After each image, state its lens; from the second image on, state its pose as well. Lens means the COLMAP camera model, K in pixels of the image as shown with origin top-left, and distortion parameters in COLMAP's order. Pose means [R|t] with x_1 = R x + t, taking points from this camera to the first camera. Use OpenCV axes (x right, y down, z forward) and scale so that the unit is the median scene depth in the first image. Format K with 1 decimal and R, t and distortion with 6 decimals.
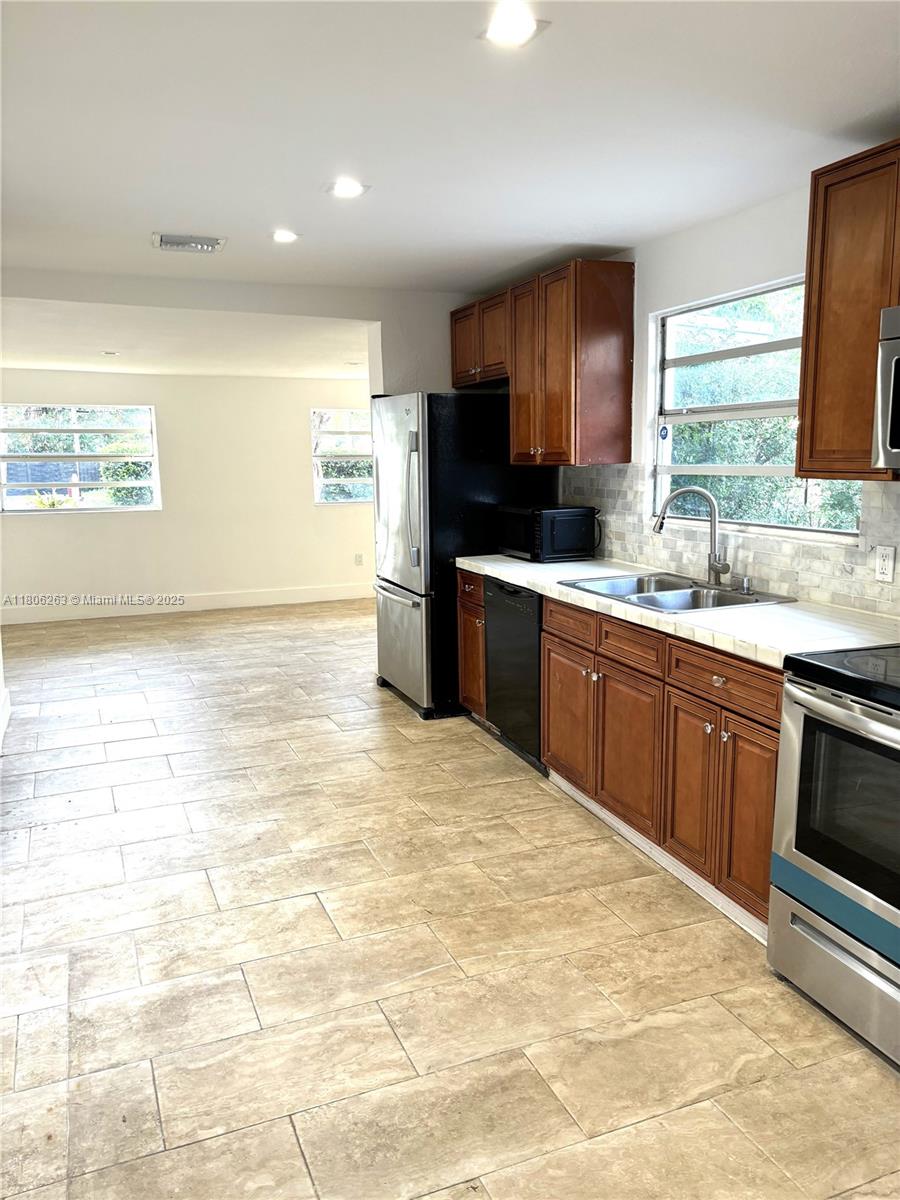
lens RADIAL K [[917.9, 0, 442.1], [0, 917.9, 598.6], [0, 0, 1]] dist [0.035082, -0.031424]
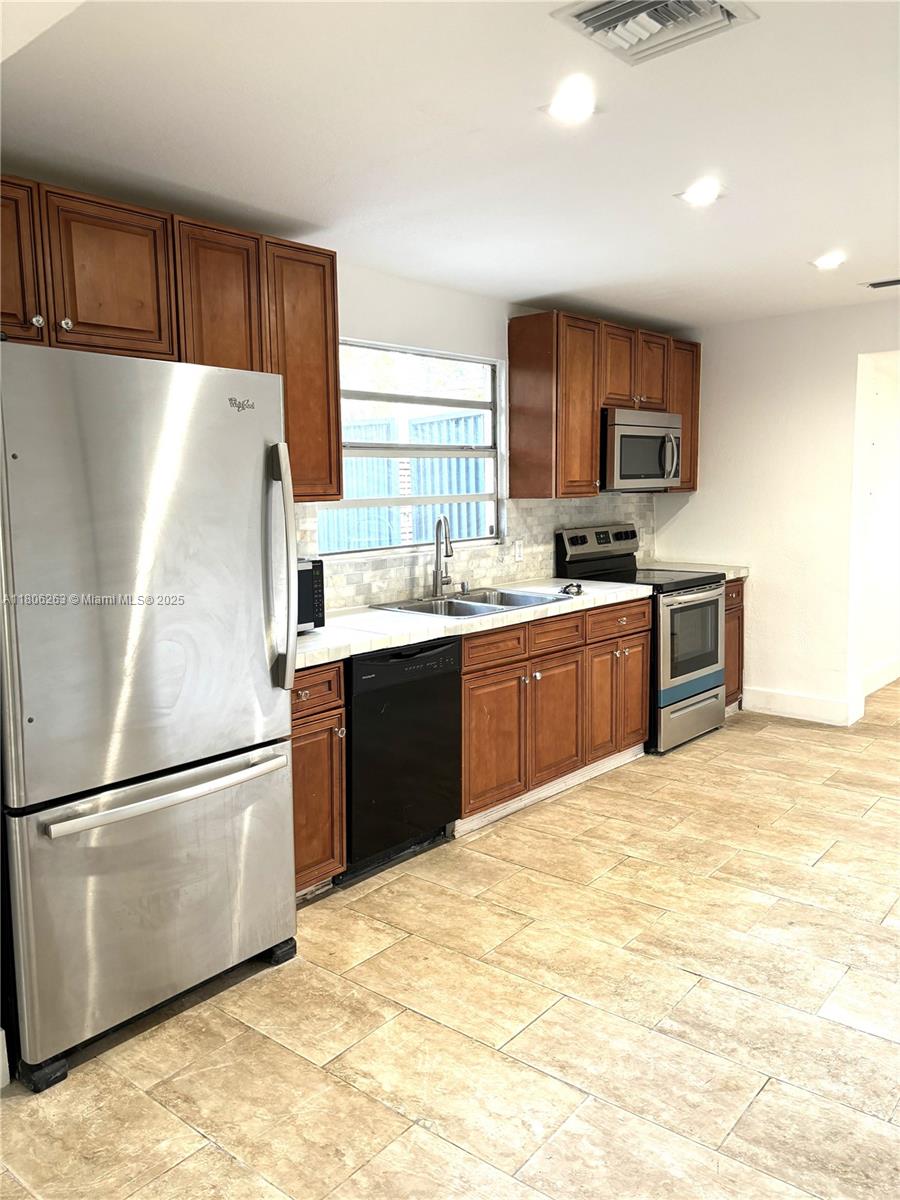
lens RADIAL K [[897.6, 0, 467.3], [0, 897.6, 589.5], [0, 0, 1]] dist [0.062029, -0.062861]
pose [[-0.490082, -0.085550, 0.867468, -0.732094], [0.158849, 0.969743, 0.185379, -0.235395], [-0.857080, 0.228647, -0.461664, 1.528459]]
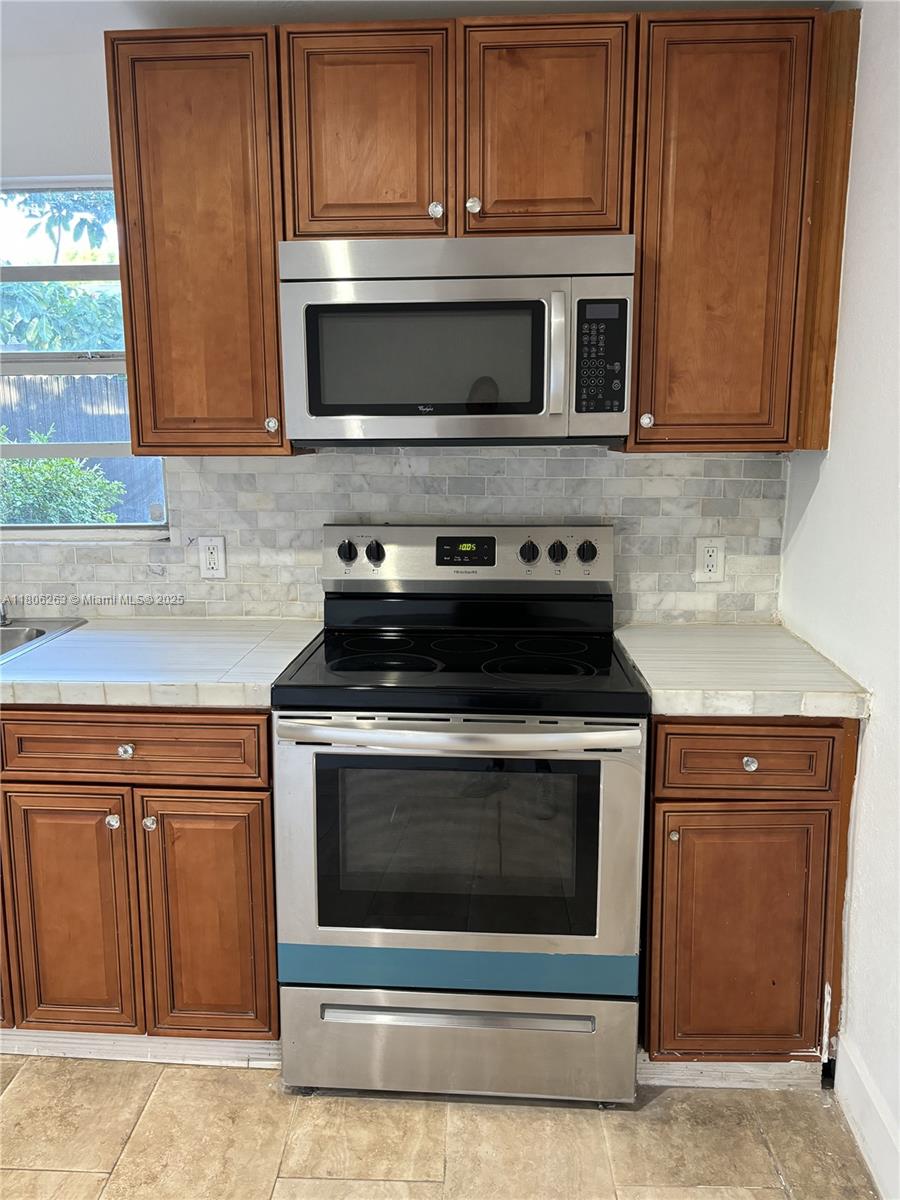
lens RADIAL K [[917.9, 0, 442.1], [0, 917.9, 598.6], [0, 0, 1]] dist [0.035082, -0.031424]
pose [[0.412671, -0.152029, 0.898104, -0.161146], [0.148469, 0.984014, 0.098351, -0.043090], [-0.898699, 0.092754, 0.428646, 0.375221]]
